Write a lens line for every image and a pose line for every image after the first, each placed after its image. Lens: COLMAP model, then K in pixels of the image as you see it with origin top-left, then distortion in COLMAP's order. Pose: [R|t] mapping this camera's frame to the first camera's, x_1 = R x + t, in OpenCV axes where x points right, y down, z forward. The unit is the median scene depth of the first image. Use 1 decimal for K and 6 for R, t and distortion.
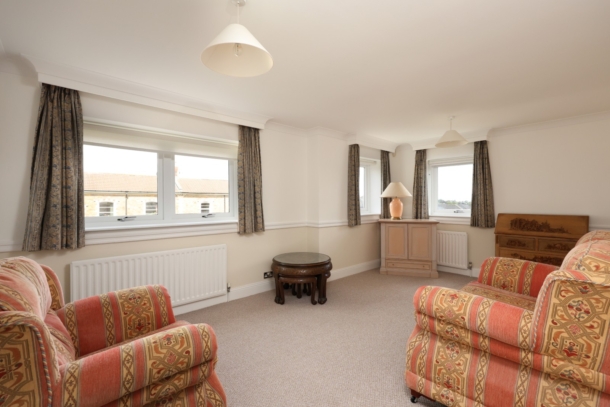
lens RADIAL K [[261.8, 0, 305.0], [0, 261.8, 203.5], [0, 0, 1]] dist [0.000144, 0.000030]
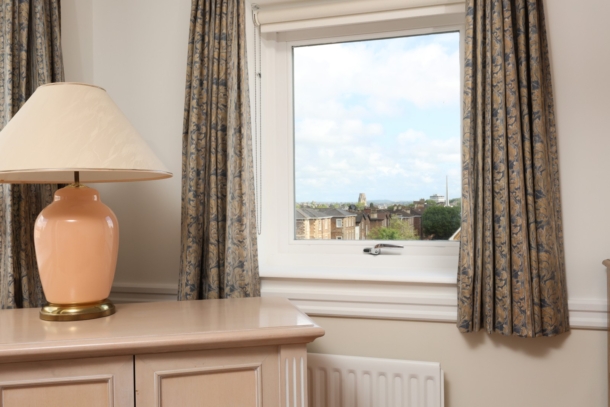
lens RADIAL K [[568.9, 0, 305.0], [0, 568.9, 203.5], [0, 0, 1]] dist [0.003677, 0.002728]
pose [[0.858274, -0.004166, 0.513175, 0.318029], [0.009975, 0.999914, -0.008567, -0.004316], [-0.513095, 0.012472, 0.858241, 0.690867]]
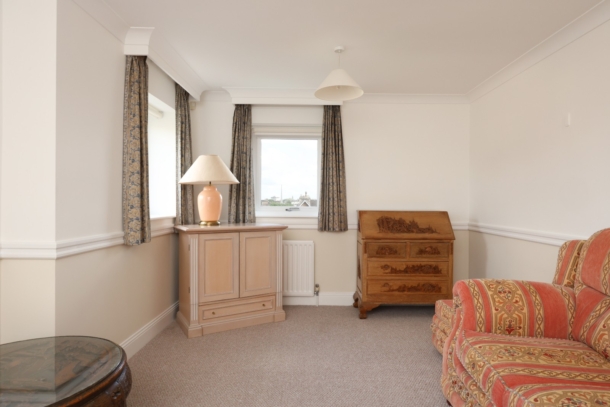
lens RADIAL K [[363.3, 0, 305.0], [0, 363.3, 203.5], [0, 0, 1]] dist [0.001323, 0.000212]
pose [[0.665359, 0.002540, 0.746520, -0.081761], [-0.004391, 0.999990, 0.000511, 0.016818], [-0.746511, -0.003618, 0.665363, 0.405369]]
